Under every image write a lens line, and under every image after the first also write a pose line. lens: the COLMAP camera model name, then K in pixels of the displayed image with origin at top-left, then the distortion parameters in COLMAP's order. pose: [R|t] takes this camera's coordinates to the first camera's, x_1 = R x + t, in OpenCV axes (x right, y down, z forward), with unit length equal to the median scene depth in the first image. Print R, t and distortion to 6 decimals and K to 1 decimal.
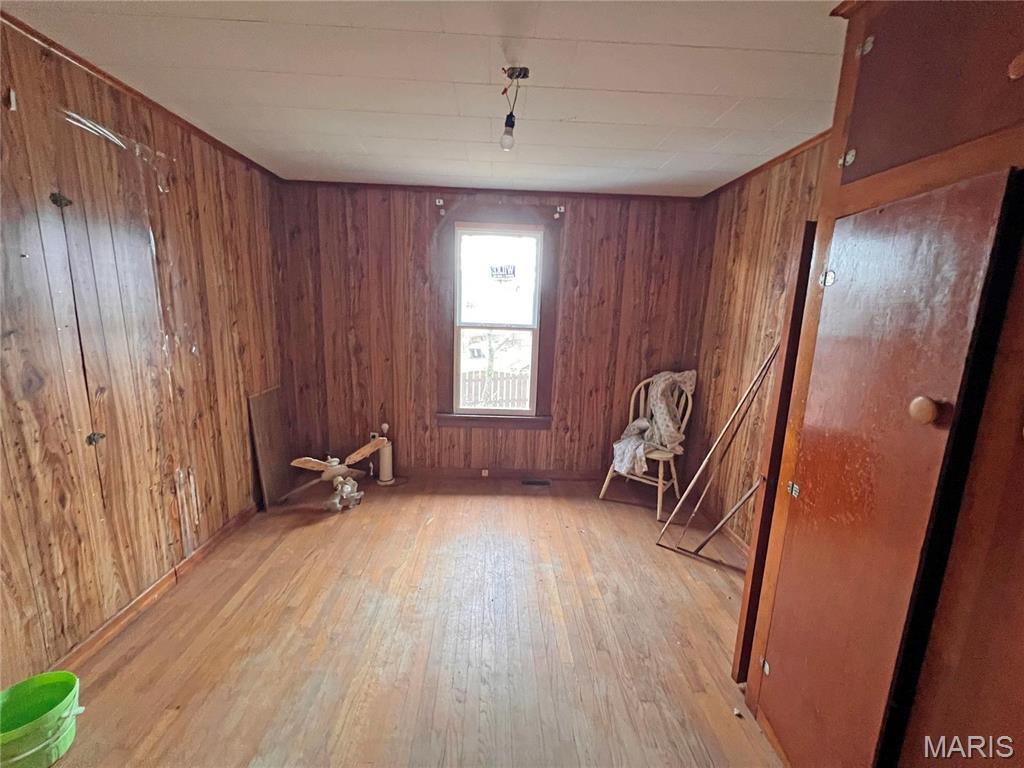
lens RADIAL K [[415.1, 0, 509.2], [0, 415.1, 383.8], [0, 0, 1]] dist [-0.000574, -0.000065]
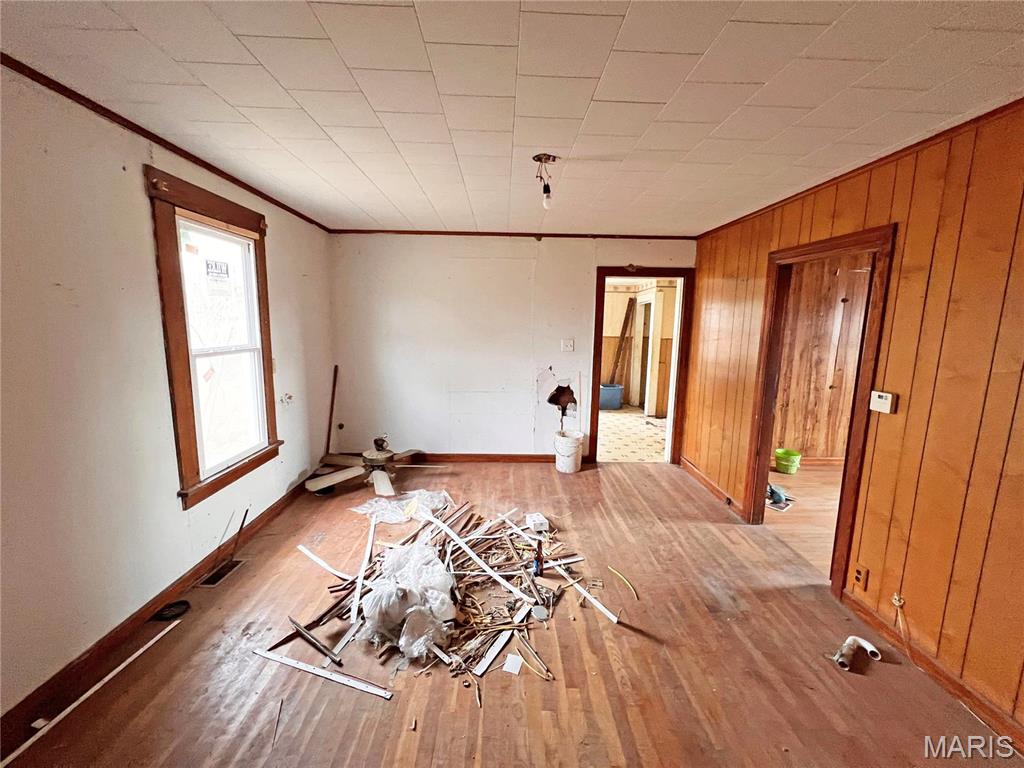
lens RADIAL K [[415.1, 0, 513.8], [0, 415.1, 378.7], [0, 0, 1]] dist [-0.000574, -0.000065]
pose [[-0.004826, 0.111674, -0.993733, 1.673215], [-0.203886, 0.972760, 0.110307, 0.206144], [0.978983, 0.203140, 0.018074, -1.072774]]
